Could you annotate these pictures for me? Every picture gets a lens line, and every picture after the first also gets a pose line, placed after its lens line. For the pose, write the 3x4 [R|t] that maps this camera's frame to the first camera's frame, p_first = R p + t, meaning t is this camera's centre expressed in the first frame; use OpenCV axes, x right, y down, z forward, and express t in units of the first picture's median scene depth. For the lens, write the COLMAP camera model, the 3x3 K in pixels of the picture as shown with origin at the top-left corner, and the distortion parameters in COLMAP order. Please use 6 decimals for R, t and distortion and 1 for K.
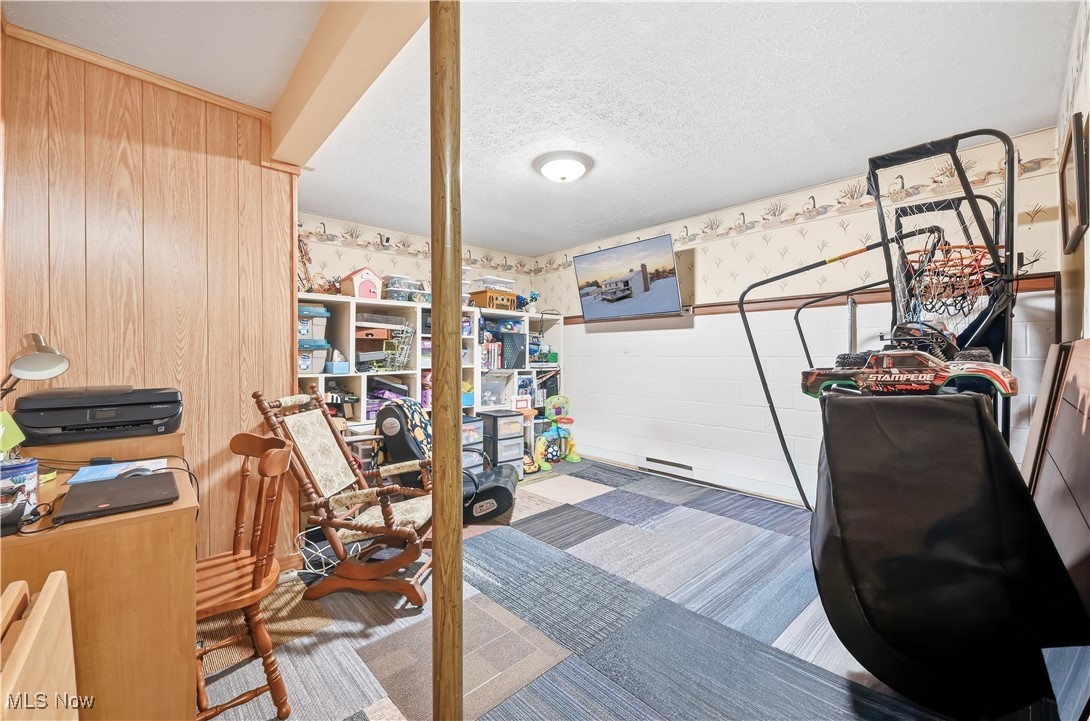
lens RADIAL K [[444.5, 0, 549.3], [0, 444.5, 349.2], [0, 0, 1]] dist [0.003278, 0.000076]
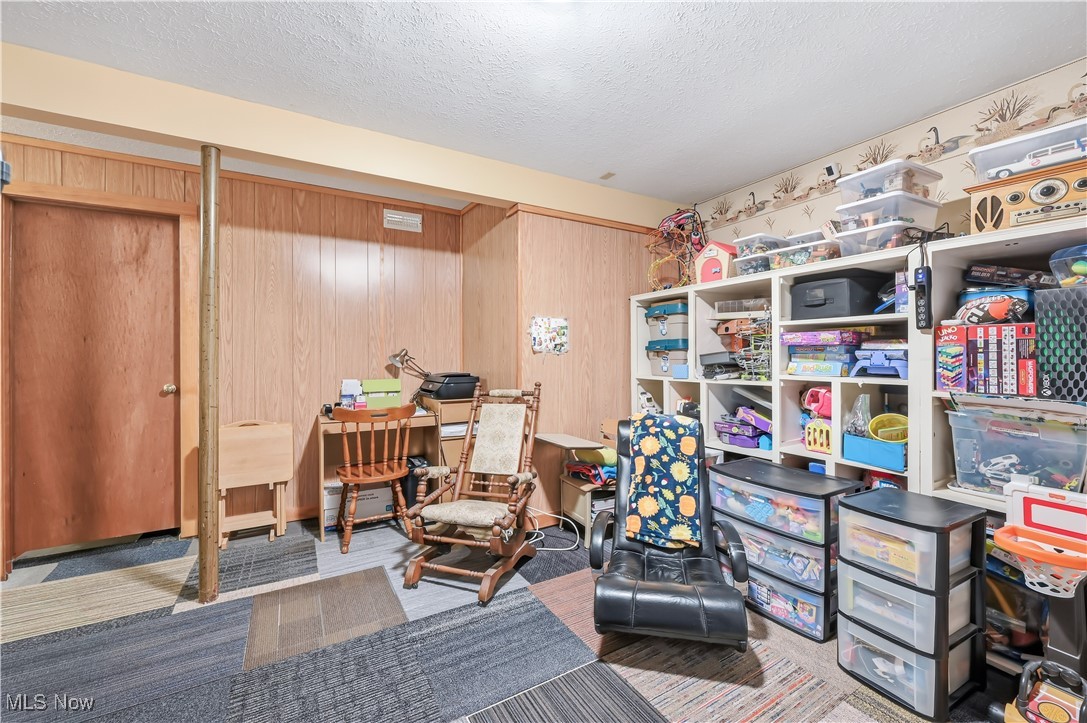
lens RADIAL K [[432.2, 0, 543.4], [0, 432.2, 354.5], [0, 0, 1]] dist [-0.003142, 0.000160]
pose [[-0.235463, -0.004406, -0.971873, 0.371943], [0.010378, 0.999921, -0.007047, 0.012007], [0.971828, -0.011746, -0.235398, 0.874683]]
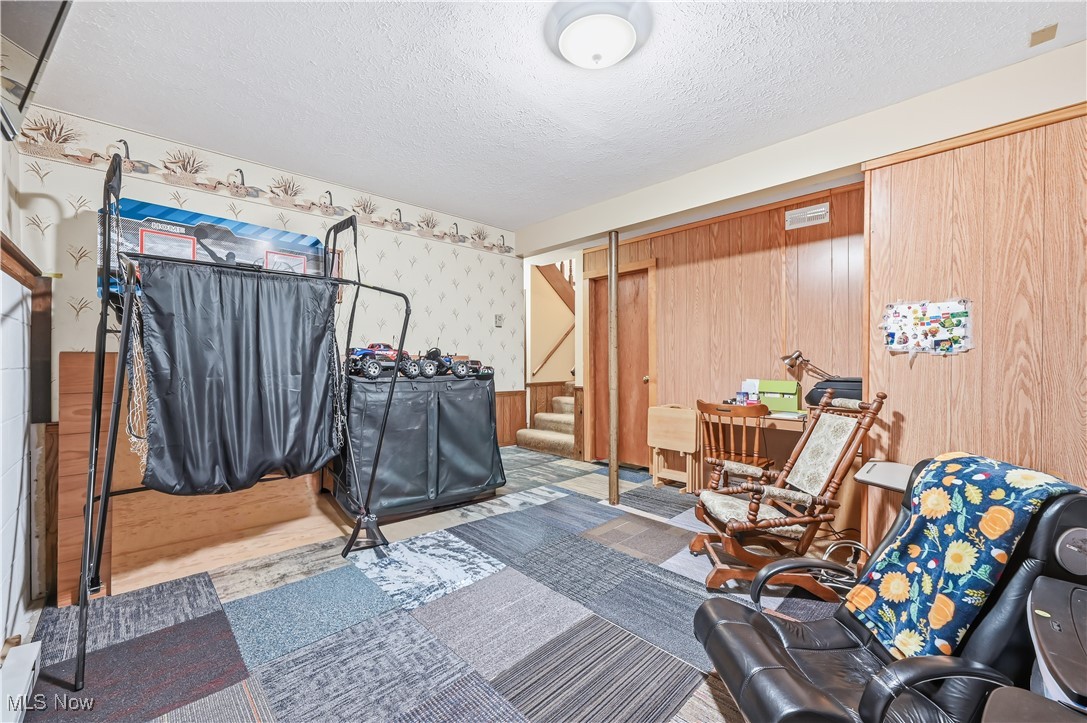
lens RADIAL K [[427.5, 0, 545.7], [0, 427.5, 364.8], [0, 0, 1]] dist [-0.000708, -0.000041]
pose [[-0.999891, 0.003349, -0.014396, 0.087111], [0.003287, 0.999985, 0.004355, 0.014364], [0.014411, 0.004307, -0.999887, 1.245071]]
